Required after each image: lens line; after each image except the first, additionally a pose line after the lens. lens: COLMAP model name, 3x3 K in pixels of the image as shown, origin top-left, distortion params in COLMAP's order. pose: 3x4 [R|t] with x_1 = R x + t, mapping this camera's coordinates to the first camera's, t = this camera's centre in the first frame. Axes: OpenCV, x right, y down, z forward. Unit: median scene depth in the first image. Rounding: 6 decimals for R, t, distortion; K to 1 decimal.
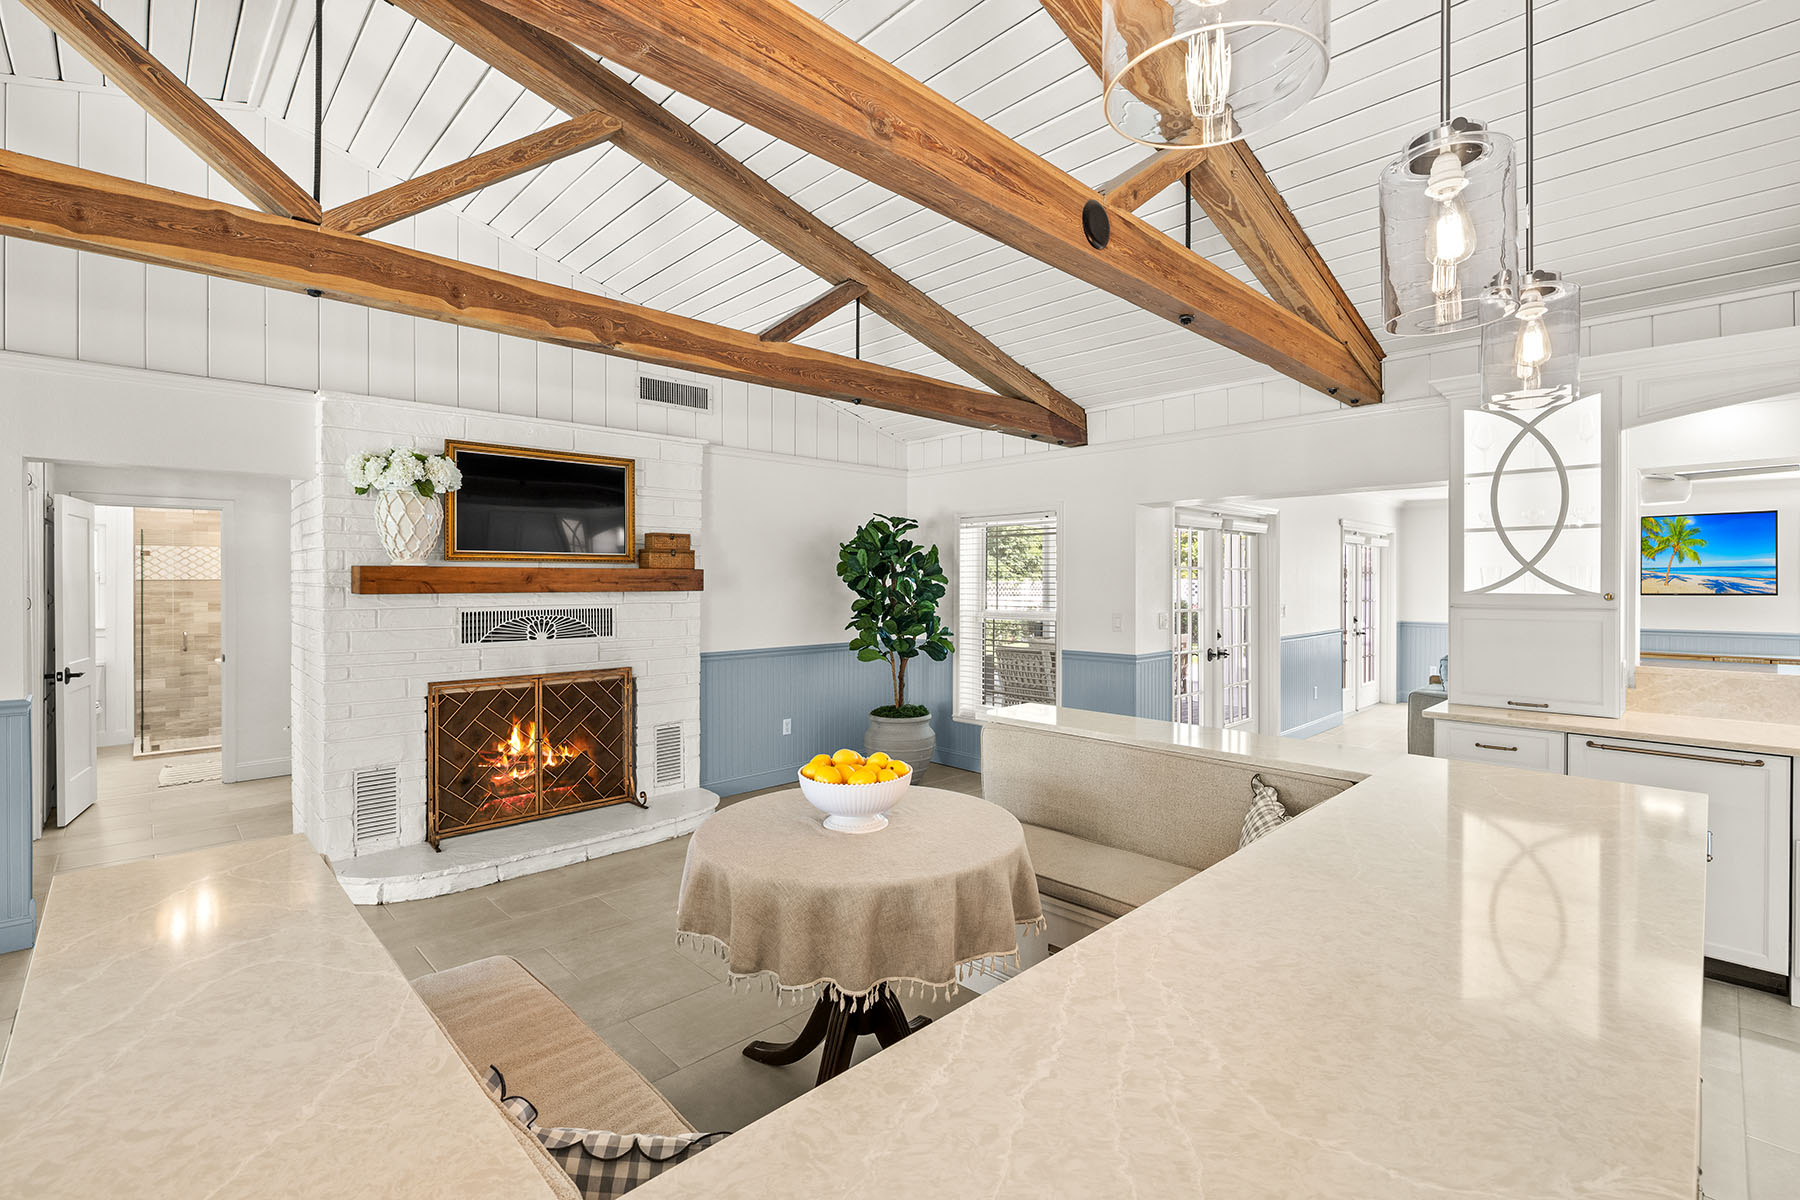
lens RADIAL K [[793.8, 0, 897.0], [0, 793.8, 591.3], [0, 0, 1]] dist [-0.013184, 0.000600]
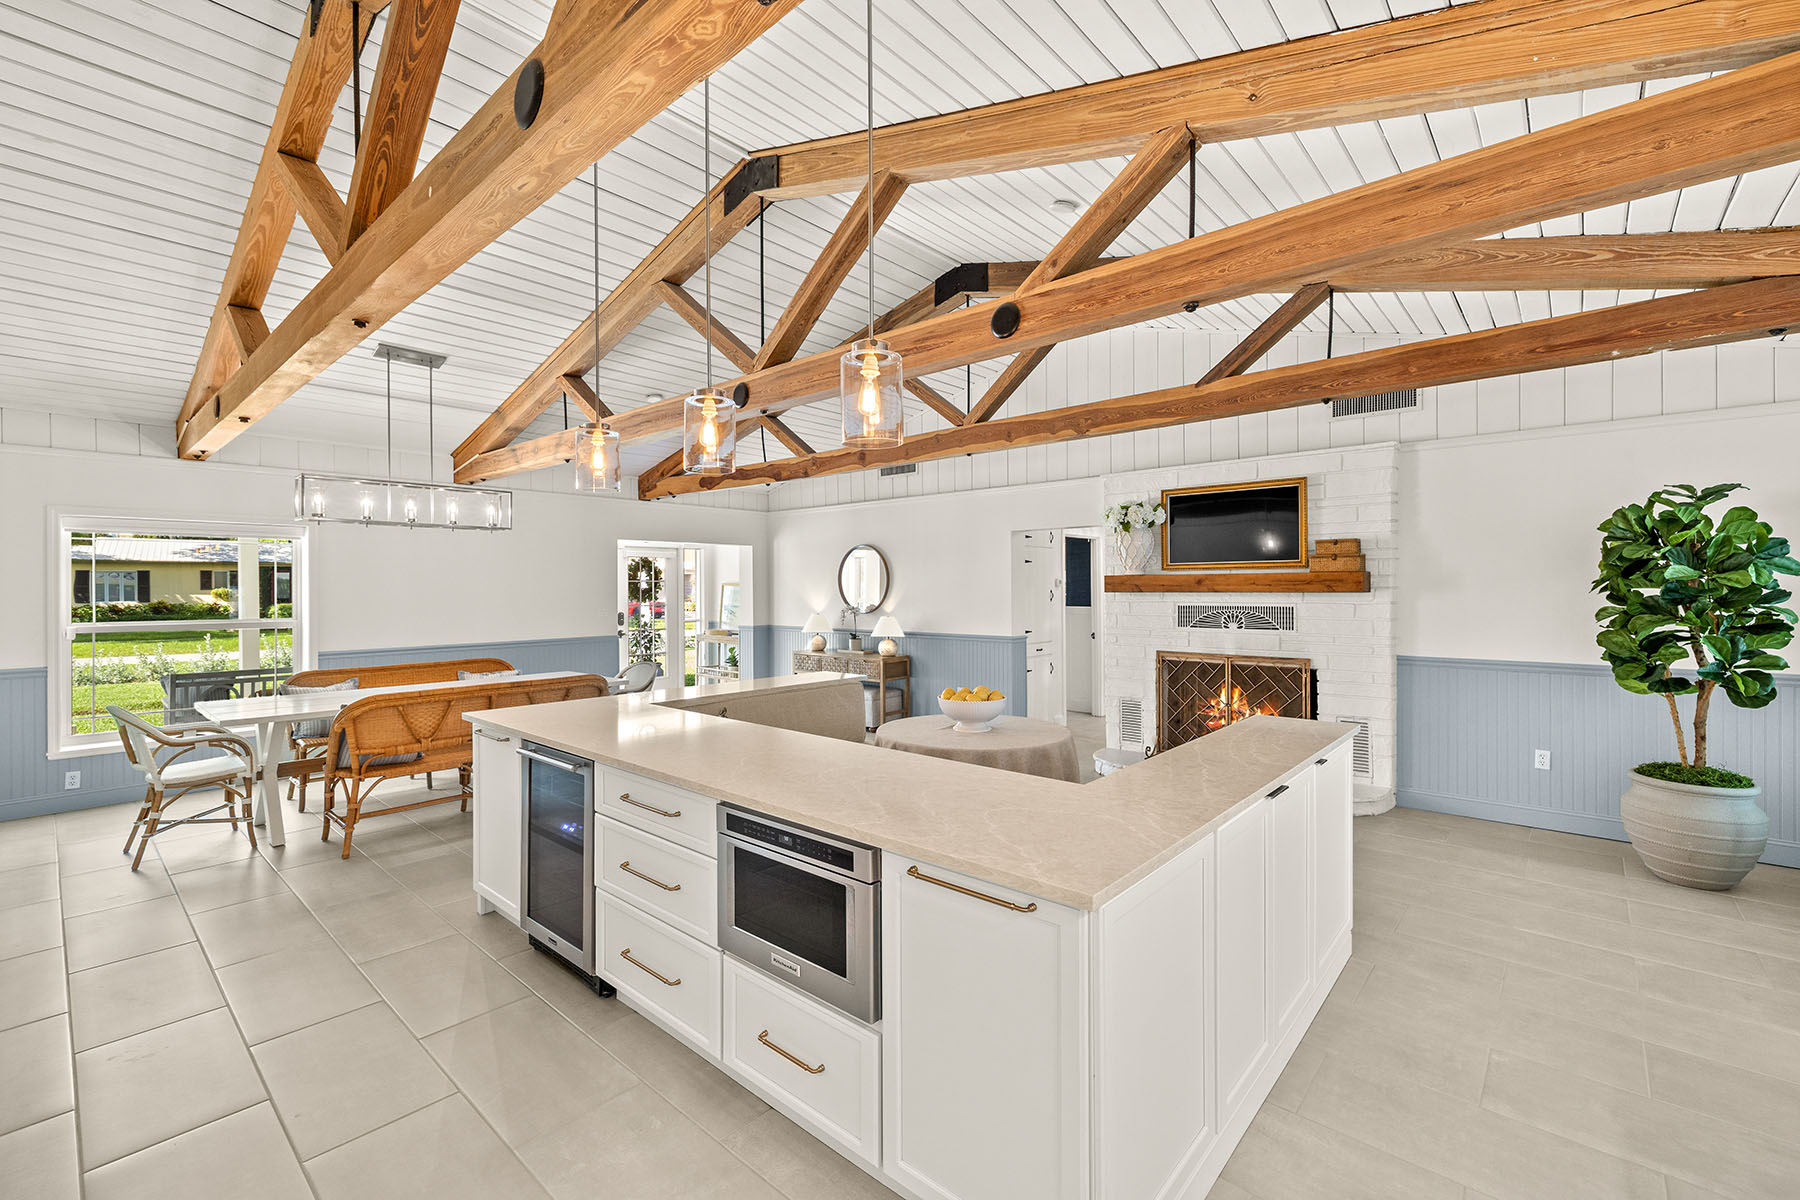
lens RADIAL K [[754.0, 0, 901.2], [0, 754.0, 589.7], [0, 0, 1]] dist [-0.000550, -0.000093]
pose [[0.077187, 0.004020, -0.997009, 0.740952], [-0.008236, 0.999960, 0.003394, -0.002859], [0.996983, 0.007949, 0.077217, 0.352124]]
